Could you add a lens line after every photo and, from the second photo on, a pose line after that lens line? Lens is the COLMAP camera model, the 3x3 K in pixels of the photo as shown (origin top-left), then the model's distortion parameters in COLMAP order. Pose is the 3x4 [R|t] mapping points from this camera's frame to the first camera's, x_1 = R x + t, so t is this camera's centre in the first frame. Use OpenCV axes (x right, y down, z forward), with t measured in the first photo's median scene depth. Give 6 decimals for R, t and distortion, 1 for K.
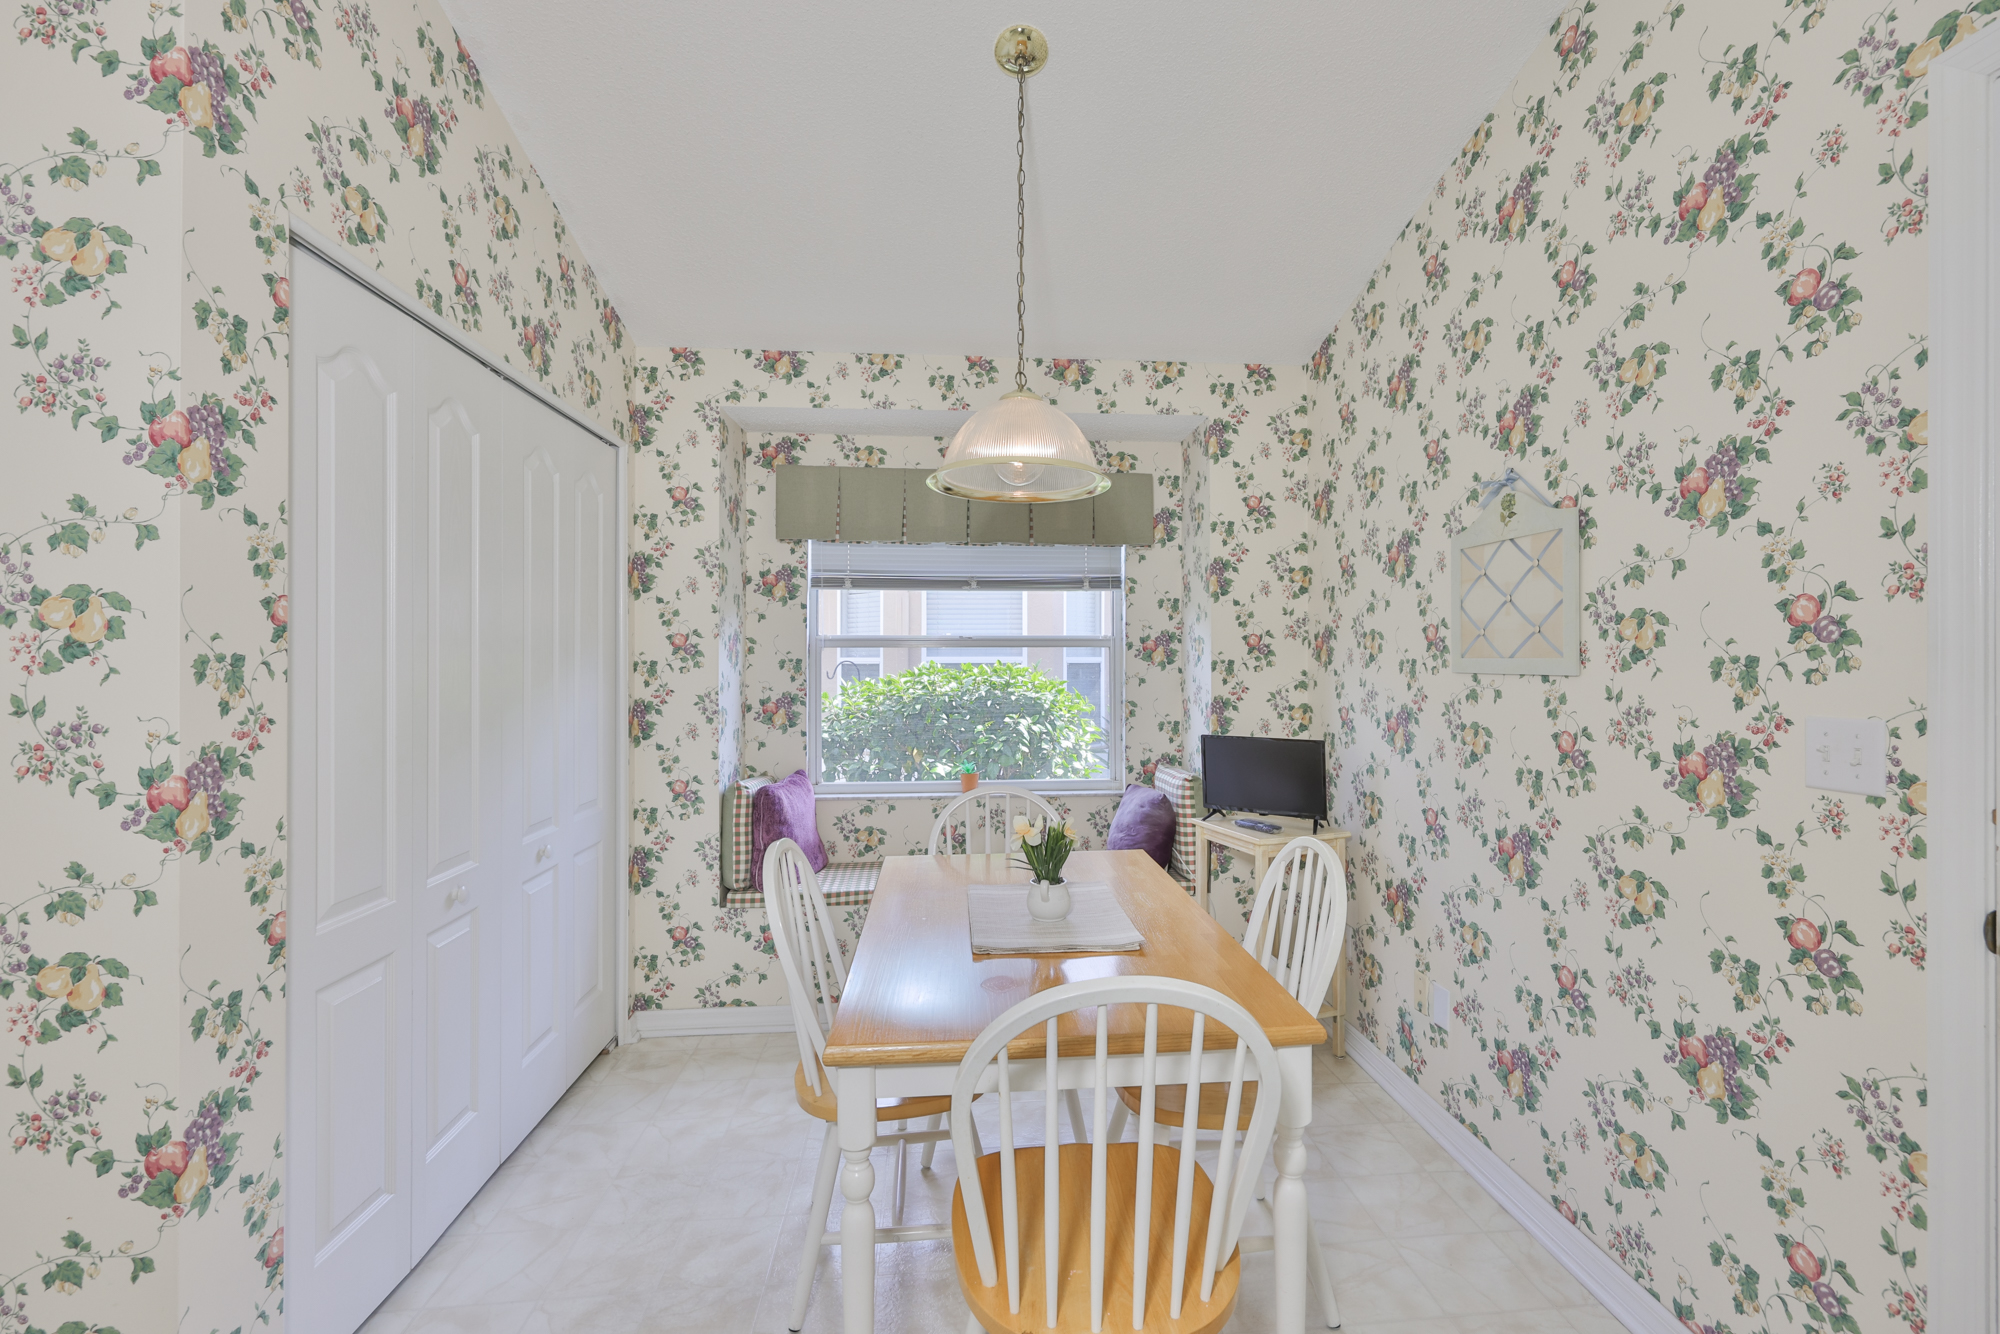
lens RADIAL K [[850.4, 0, 1007.1], [0, 850.4, 665.8], [0, 0, 1]] dist [-0.002240, 0.001252]
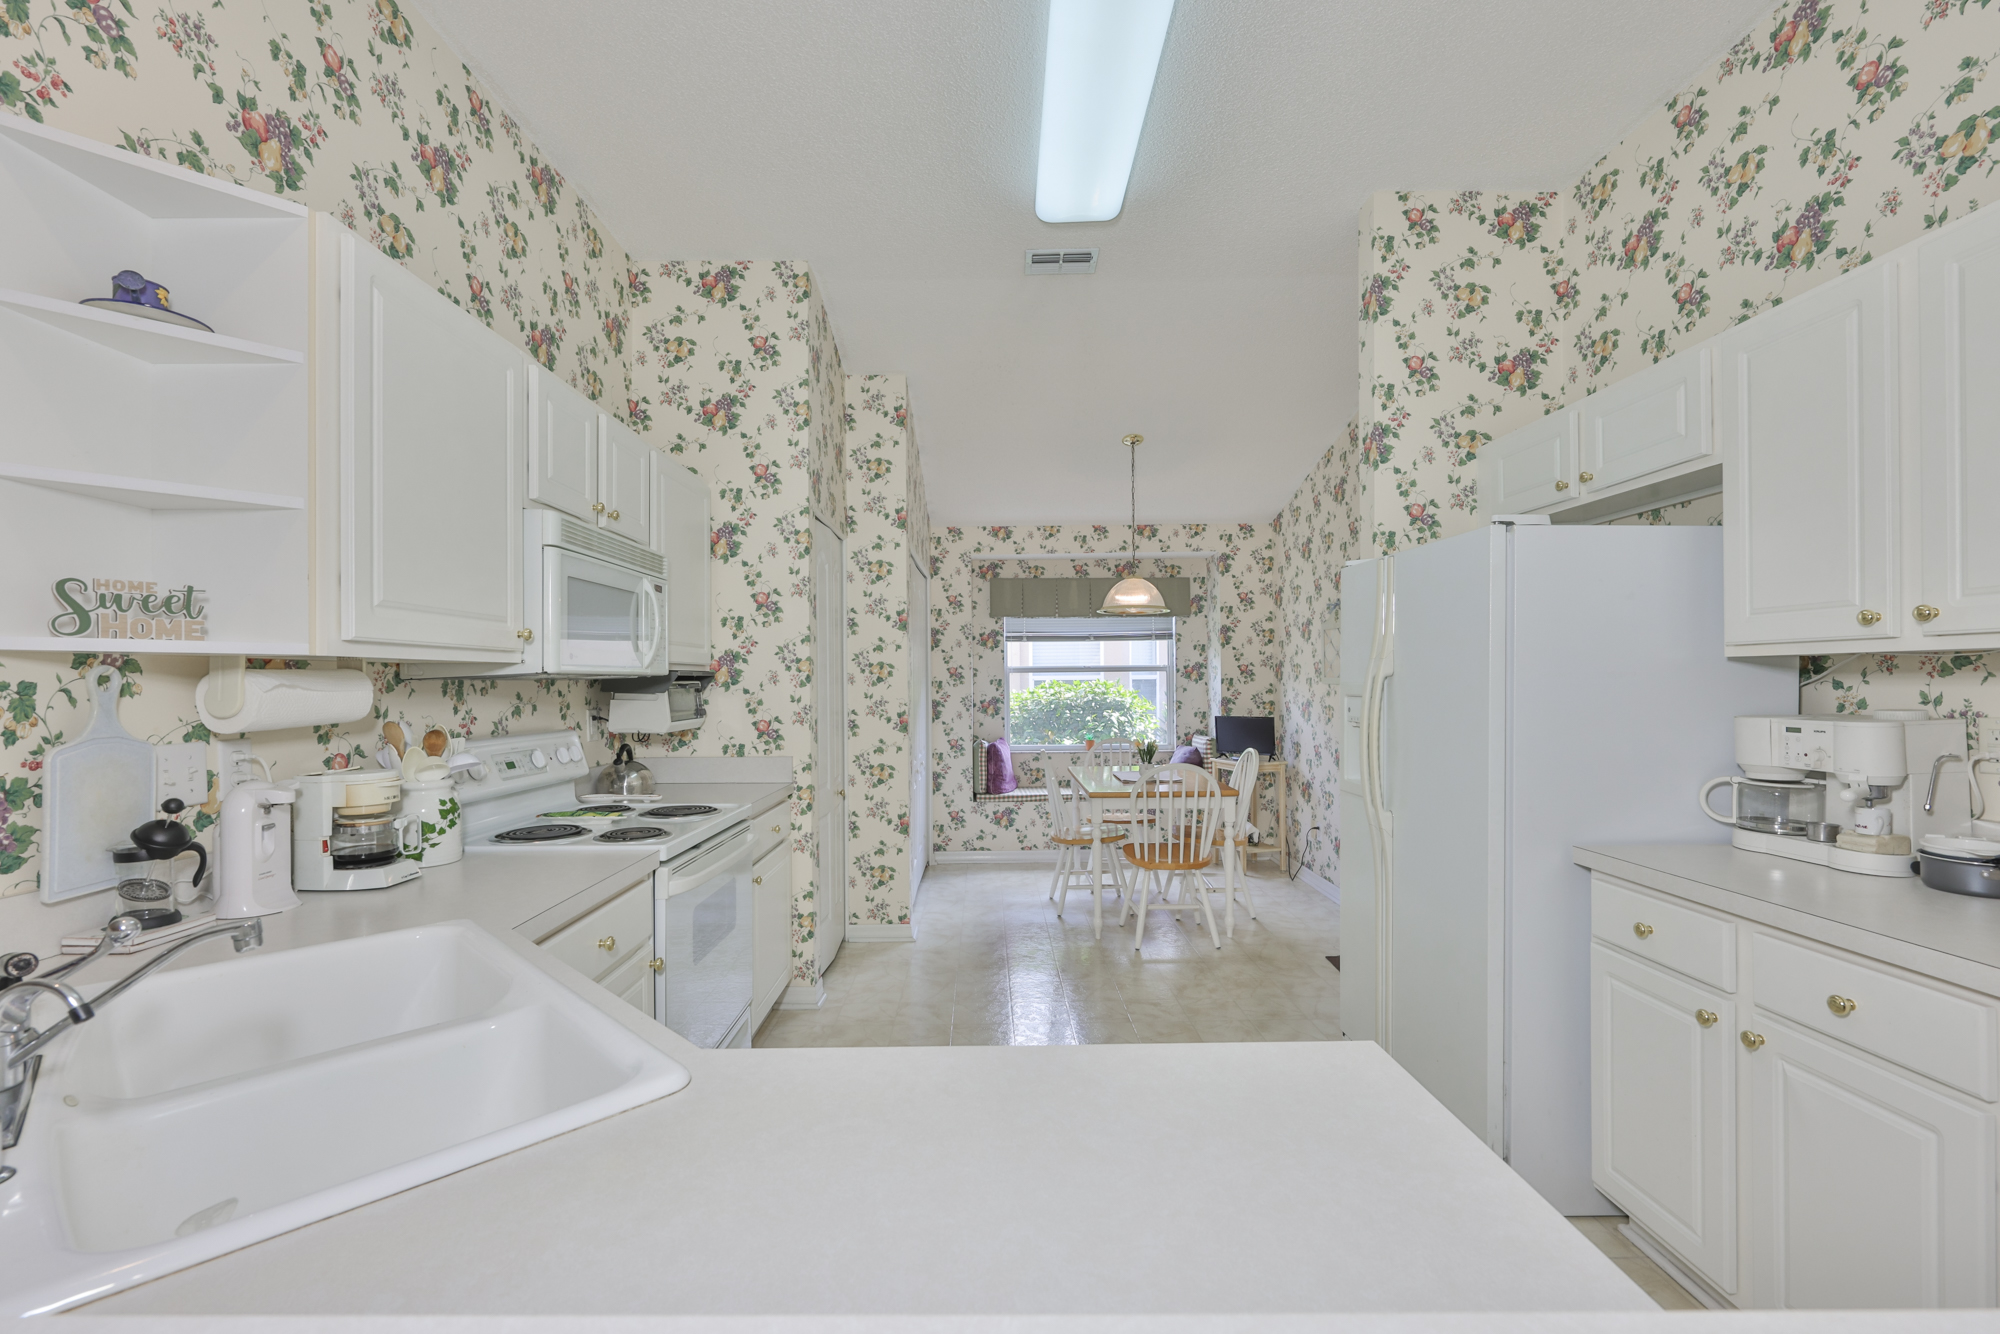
lens RADIAL K [[850.4, 0, 974.6], [0, 850.4, 692.8], [0, 0, 1]] dist [-0.002240, 0.001252]
pose [[0.995506, -0.007461, -0.094403, -0.133043], [0.008932, 0.999845, 0.015171, -0.007474], [0.094275, -0.015946, 0.995419, -0.964840]]
